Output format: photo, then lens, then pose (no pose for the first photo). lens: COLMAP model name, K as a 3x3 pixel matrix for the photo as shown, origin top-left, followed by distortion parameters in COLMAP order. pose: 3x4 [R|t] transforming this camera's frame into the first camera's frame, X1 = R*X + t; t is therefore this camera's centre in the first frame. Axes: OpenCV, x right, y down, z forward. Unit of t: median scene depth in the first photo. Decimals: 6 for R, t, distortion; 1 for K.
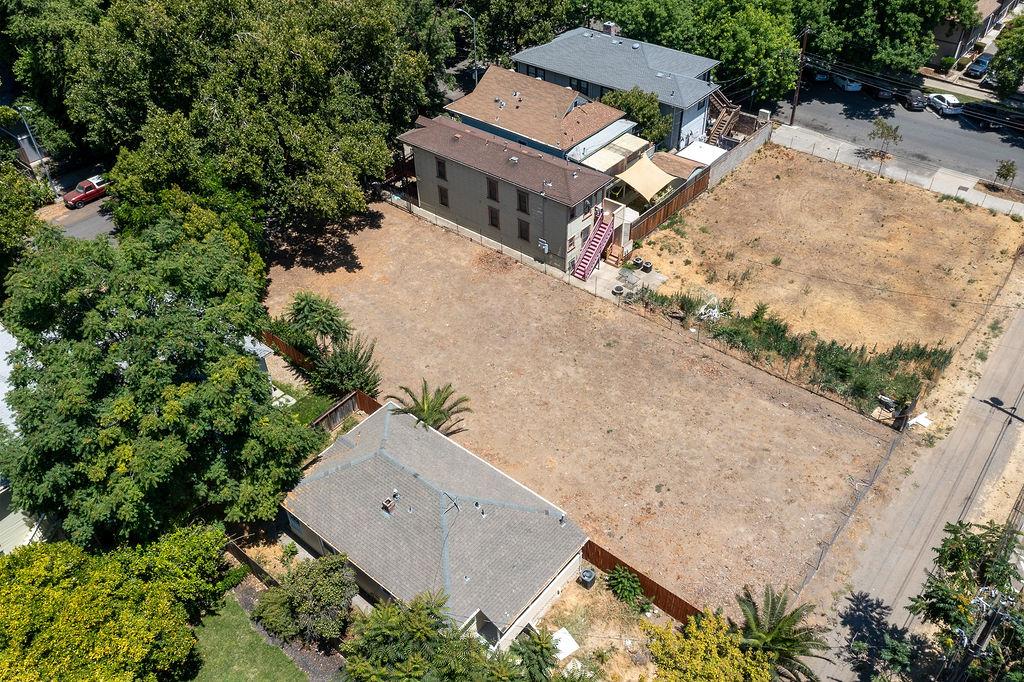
lens RADIAL K [[805.9, 0, 512.6], [0, 805.9, 333.6], [0, 0, 1]] dist [-0.015882, 0.007319]
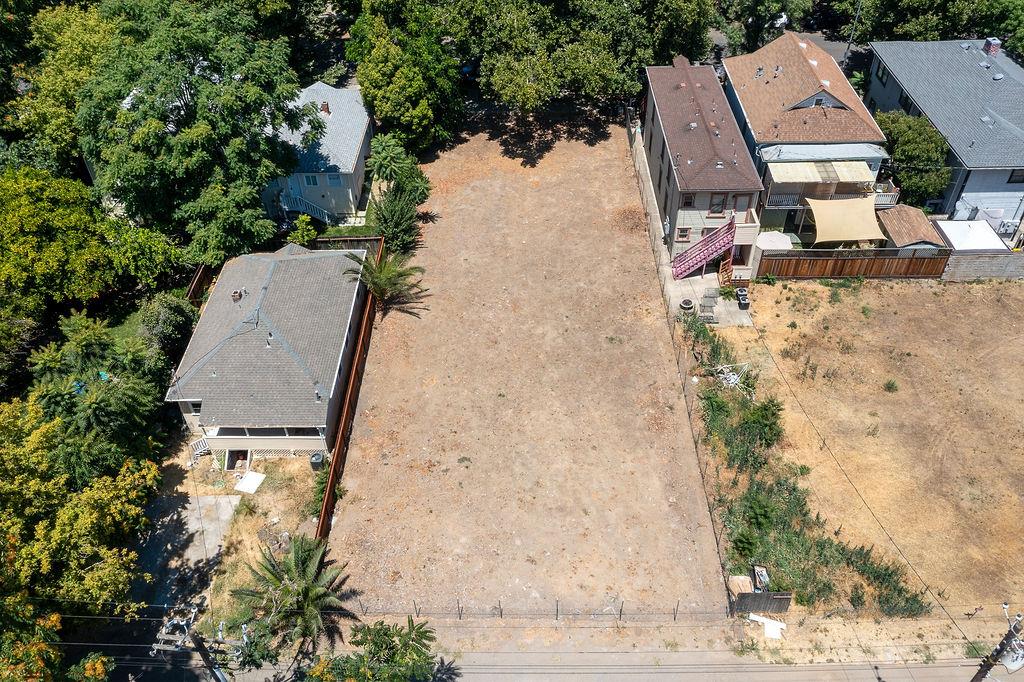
lens RADIAL K [[805.9, 0, 512.6], [0, 805.9, 333.6], [0, 0, 1]] dist [-0.015882, 0.007319]
pose [[0.634357, 0.527077, -0.565493, 0.467636], [-0.488029, 0.840367, 0.235818, -0.126139], [0.599516, 0.126384, 0.790321, 0.190472]]
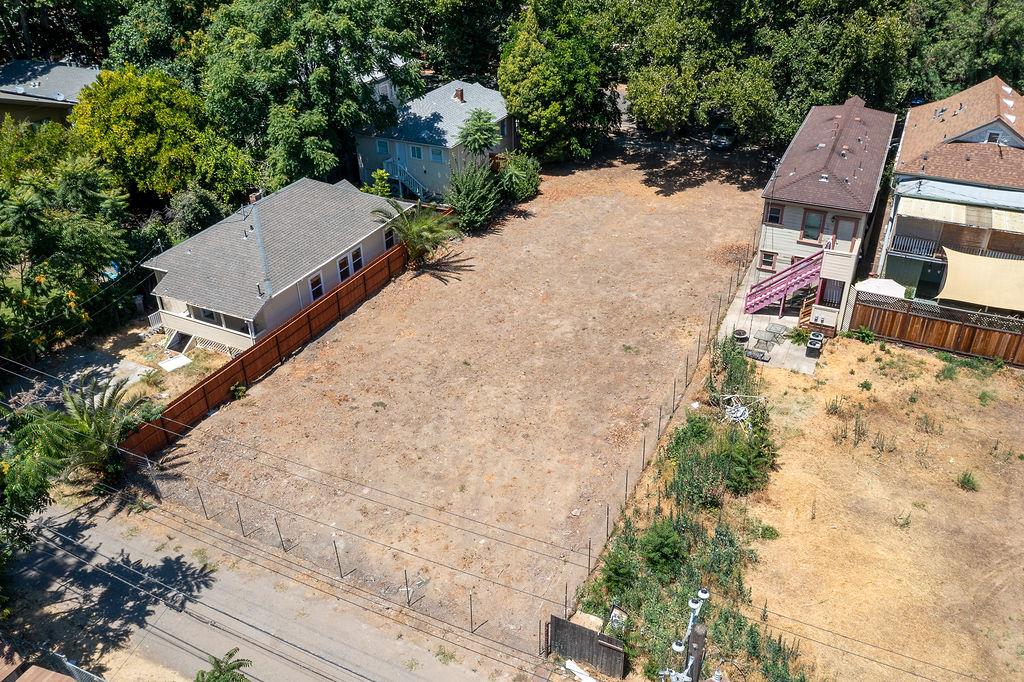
lens RADIAL K [[805.9, 0, 512.6], [0, 805.9, 333.6], [0, 0, 1]] dist [-0.015882, 0.007319]
pose [[0.237704, 0.515342, -0.823358, 0.584028], [-0.611232, 0.738146, 0.285544, -0.119166], [0.754912, 0.435388, 0.490454, 0.470331]]
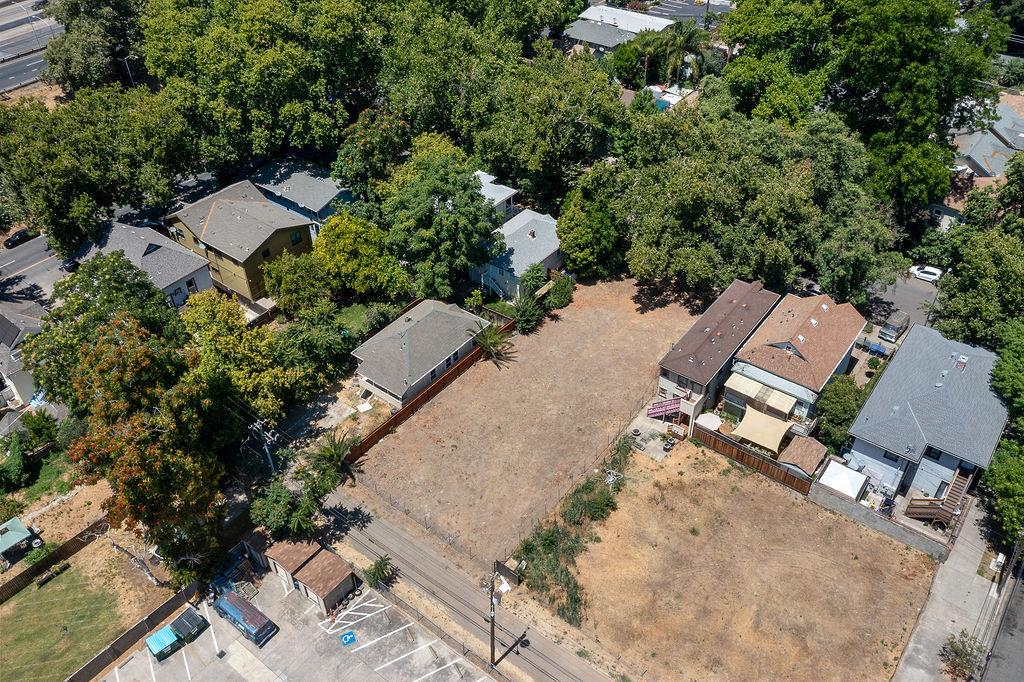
lens RADIAL K [[807.3, 0, 512.3], [0, 807.3, 333.2], [0, 0, 1]] dist [-0.016943, -0.002730]
pose [[0.040920, 0.643235, -0.764574, 0.950964], [-0.628464, 0.611458, 0.480783, -0.611020], [0.776762, 0.460833, 0.429271, 0.163216]]
